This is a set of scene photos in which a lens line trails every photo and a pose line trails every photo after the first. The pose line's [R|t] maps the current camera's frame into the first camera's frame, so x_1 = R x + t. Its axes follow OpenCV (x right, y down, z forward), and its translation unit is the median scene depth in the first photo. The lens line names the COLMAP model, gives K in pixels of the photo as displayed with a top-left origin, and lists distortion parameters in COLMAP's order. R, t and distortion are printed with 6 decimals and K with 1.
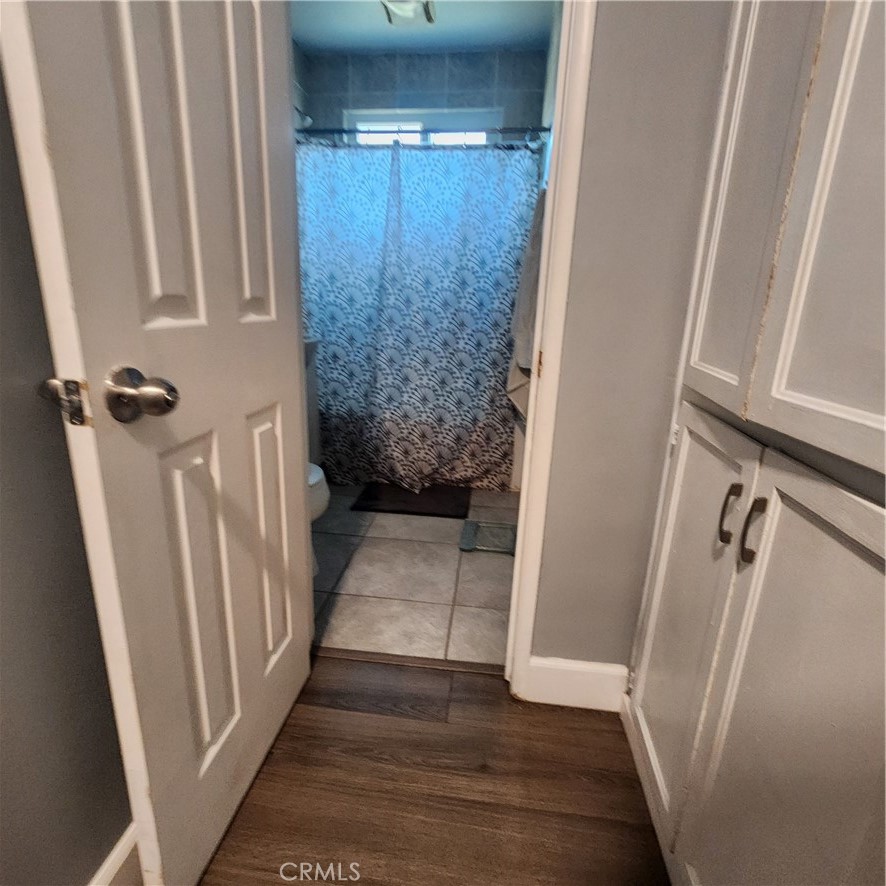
lens RADIAL K [[485.5, 0, 441.6], [0, 485.5, 440.2], [0, 0, 1]] dist [-0.003263, 0.000168]
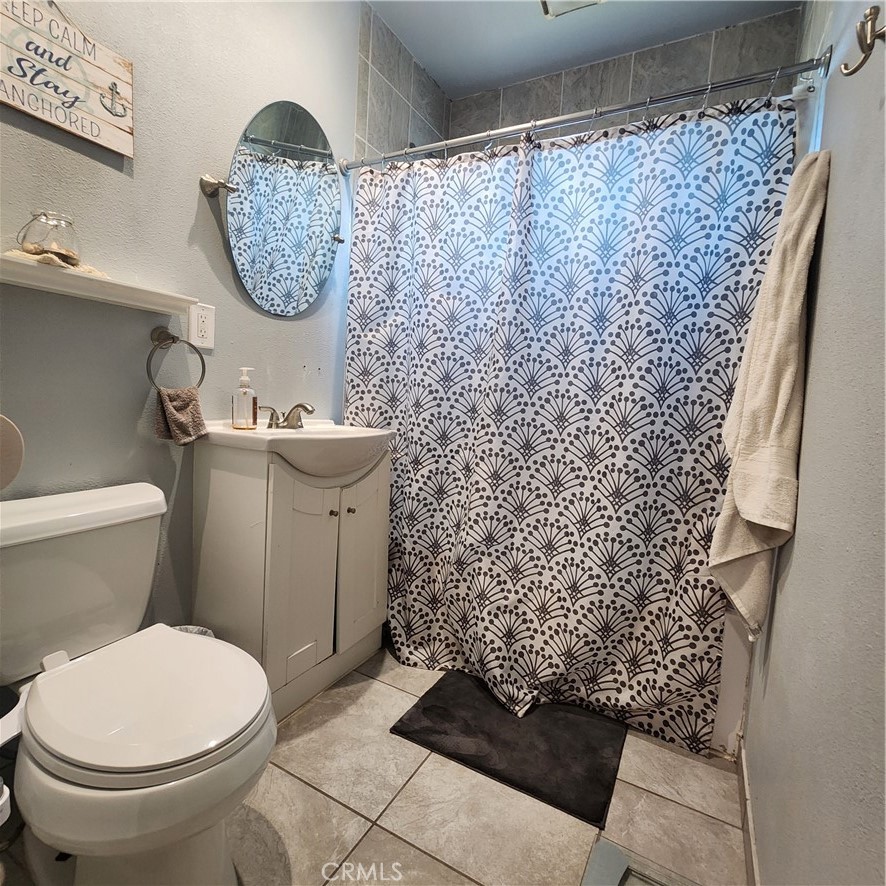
lens RADIAL K [[485.5, 0, 443.6], [0, 485.5, 441.8], [0, 0, 1]] dist [-0.003263, 0.000168]
pose [[0.927367, 0.060346, -0.369253, 0.054302], [-0.132463, 0.975942, -0.173180, -0.089837], [0.349919, 0.209514, 0.913050, 0.403737]]
